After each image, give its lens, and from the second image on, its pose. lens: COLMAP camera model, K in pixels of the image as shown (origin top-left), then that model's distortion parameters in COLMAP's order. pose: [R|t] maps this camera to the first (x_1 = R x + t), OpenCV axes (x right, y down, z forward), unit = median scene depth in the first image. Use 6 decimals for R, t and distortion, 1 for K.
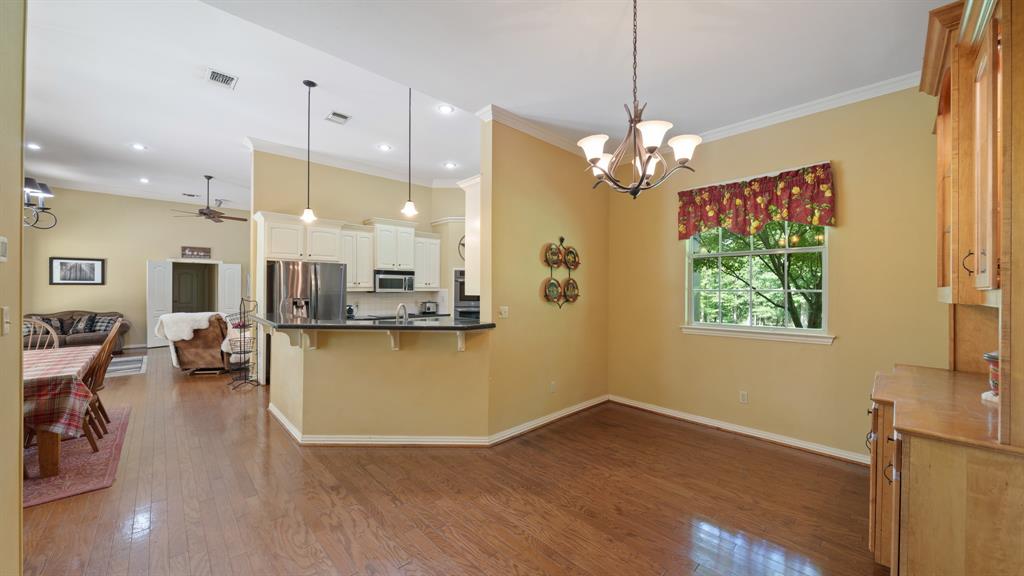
lens RADIAL K [[367.8, 0, 513.7], [0, 367.8, 289.5], [0, 0, 1]] dist [-0.002367, 0.000141]
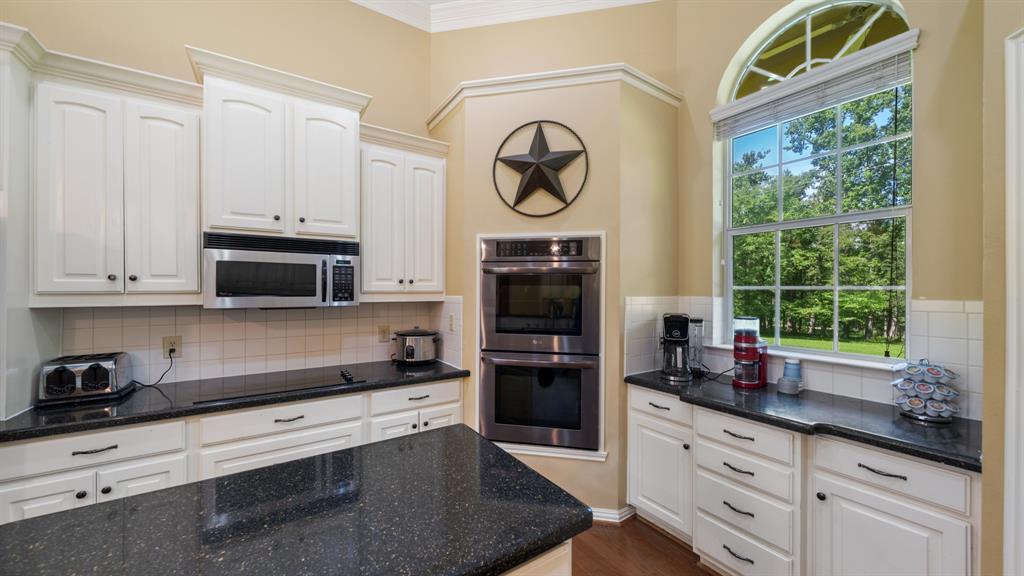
lens RADIAL K [[367.8, 0, 510.7], [0, 367.8, 291.4], [0, 0, 1]] dist [-0.002367, 0.000141]
pose [[0.985796, -0.005313, -0.167863, -0.080112], [0.004383, 0.999973, -0.005906, -0.003591], [0.167889, 0.005086, 0.985793, 0.684311]]
